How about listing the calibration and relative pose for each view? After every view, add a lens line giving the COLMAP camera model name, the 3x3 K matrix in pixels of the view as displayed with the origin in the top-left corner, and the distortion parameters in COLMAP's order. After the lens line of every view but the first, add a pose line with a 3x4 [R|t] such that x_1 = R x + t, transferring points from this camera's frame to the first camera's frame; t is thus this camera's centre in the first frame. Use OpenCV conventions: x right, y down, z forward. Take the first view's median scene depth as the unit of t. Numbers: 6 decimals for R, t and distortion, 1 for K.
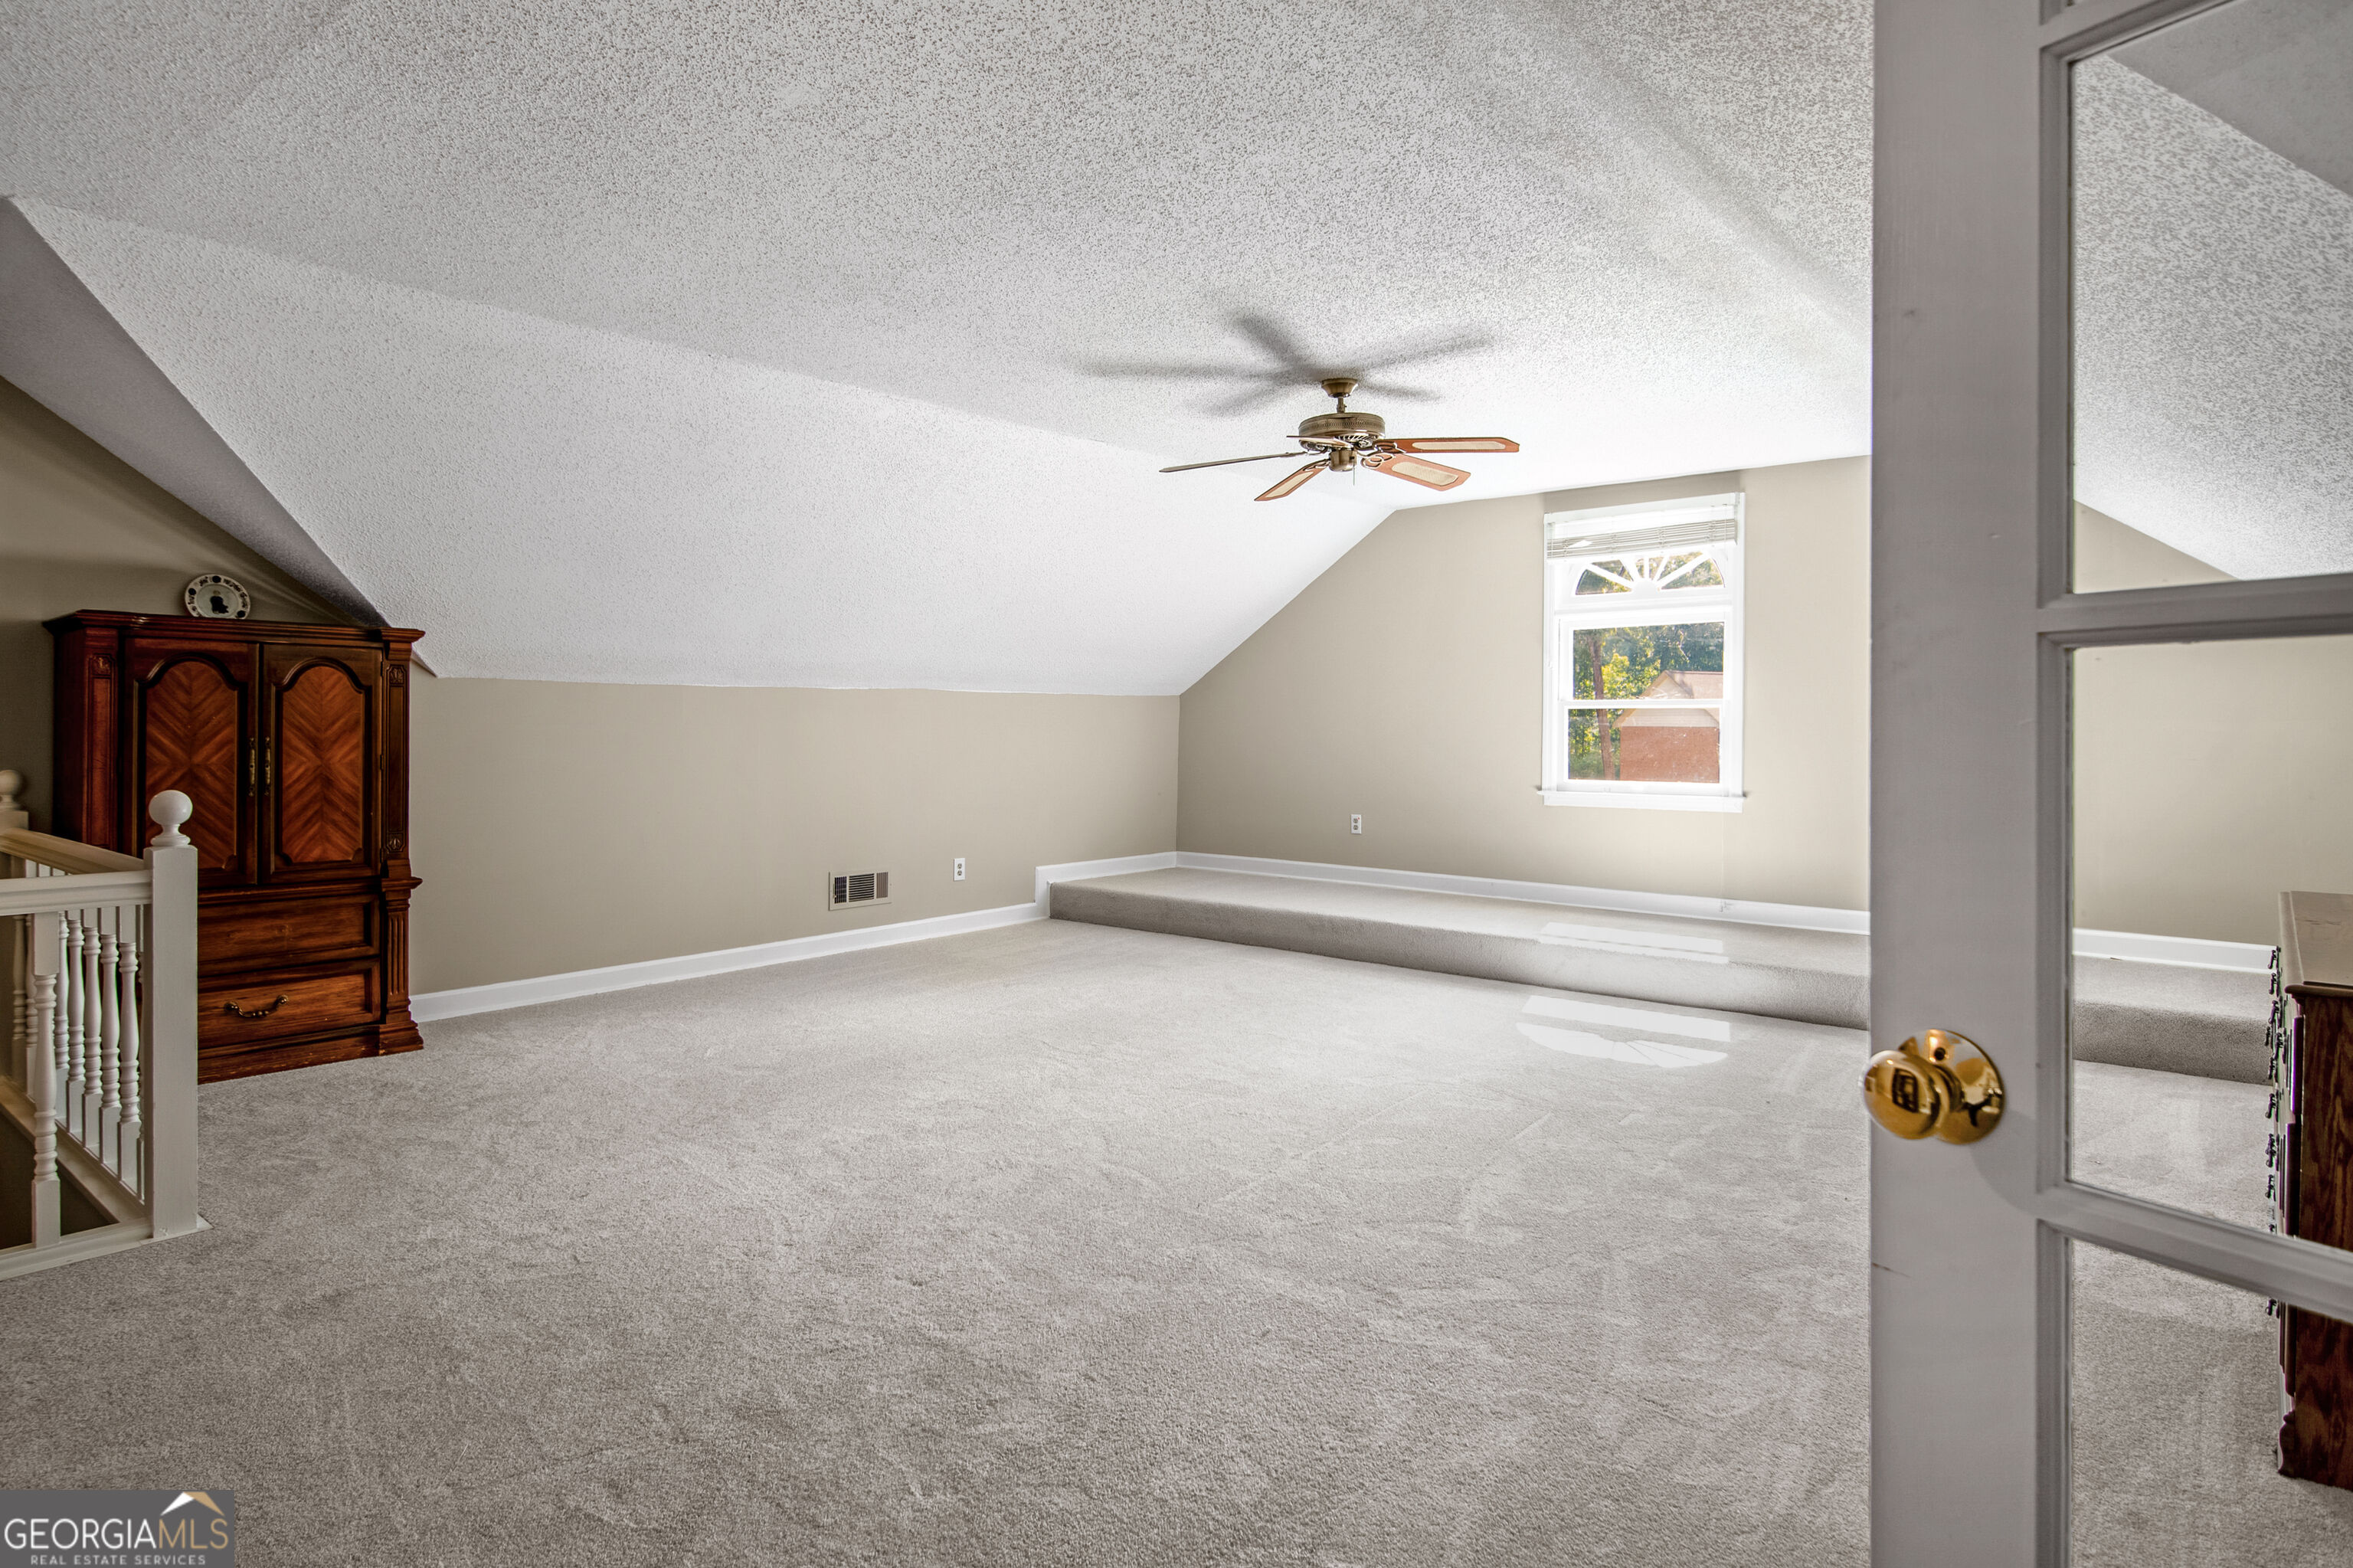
lens RADIAL K [[1315.0, 0, 1153.6], [0, 1315.0, 720.2], [0, 0, 1]] dist [-0.002364, -0.000283]
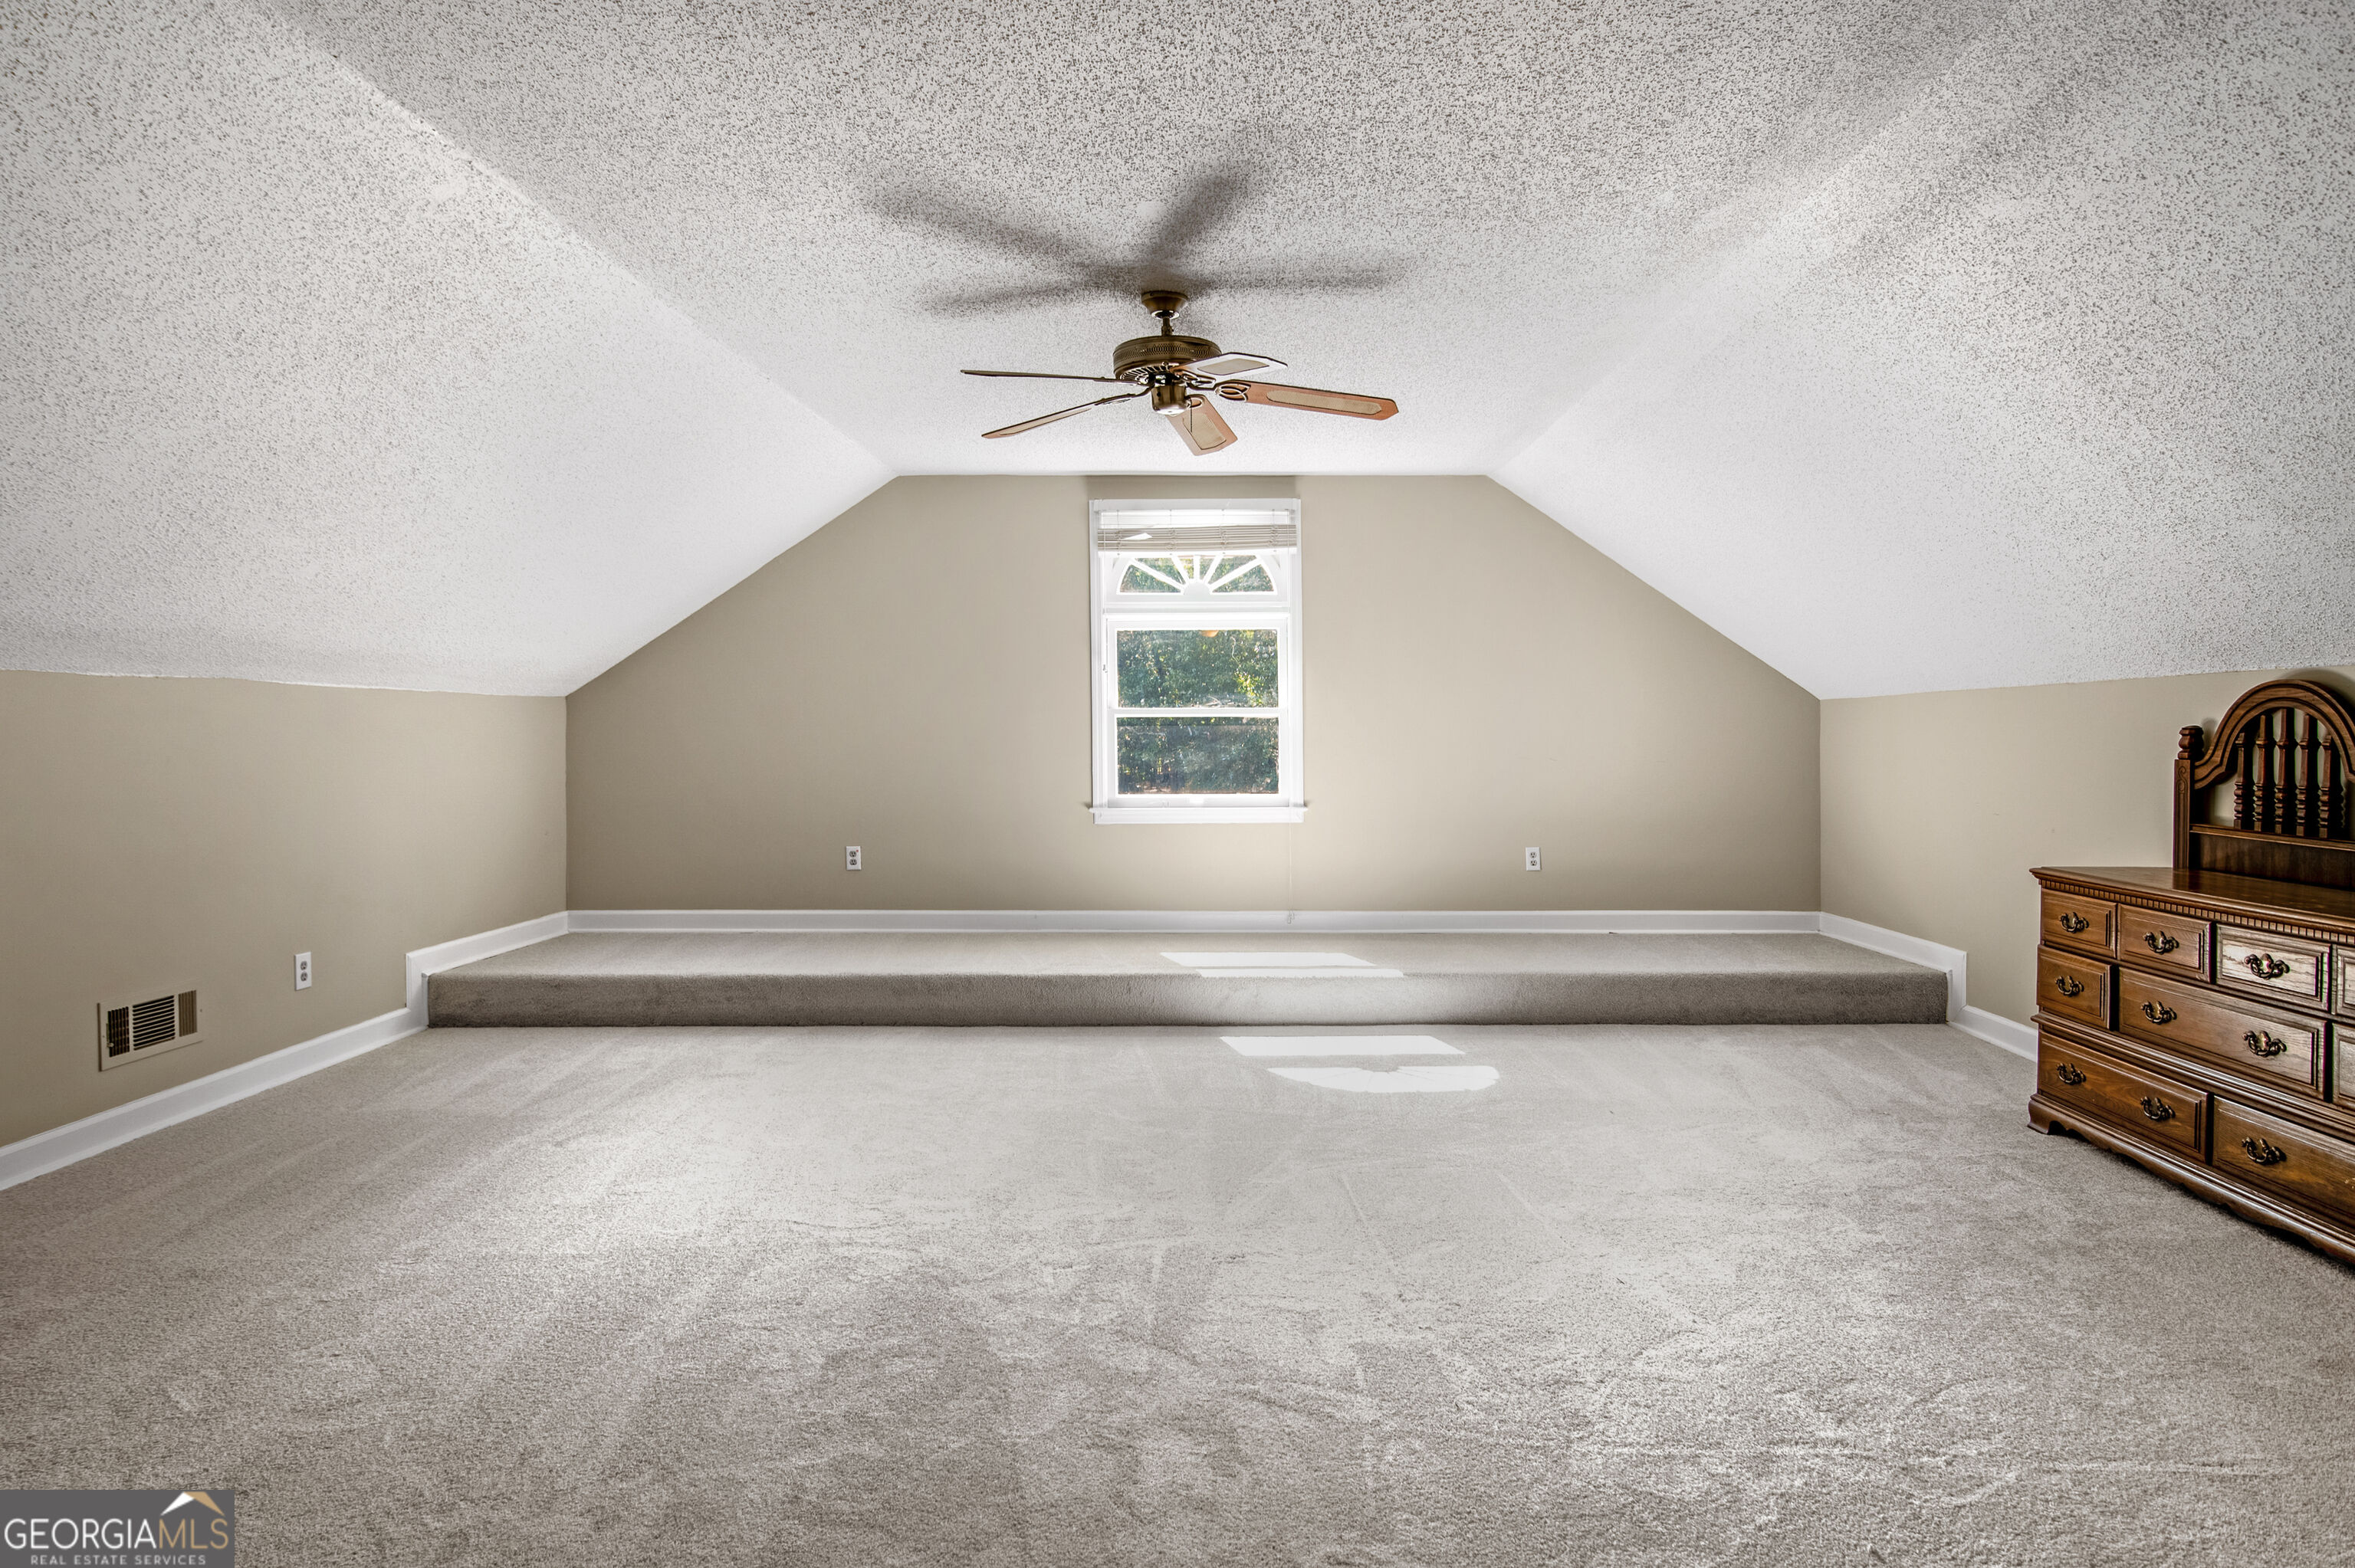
lens RADIAL K [[1360.4, 0, 1200.5], [0, 1360.4, 739.5], [0, 0, 1]] dist [0.002158, -0.000286]
pose [[0.758439, -0.004352, 0.651730, -0.275008], [0.002333, 0.999989, 0.003963, 0.003523], [-0.651740, -0.001485, 0.758441, 0.268205]]
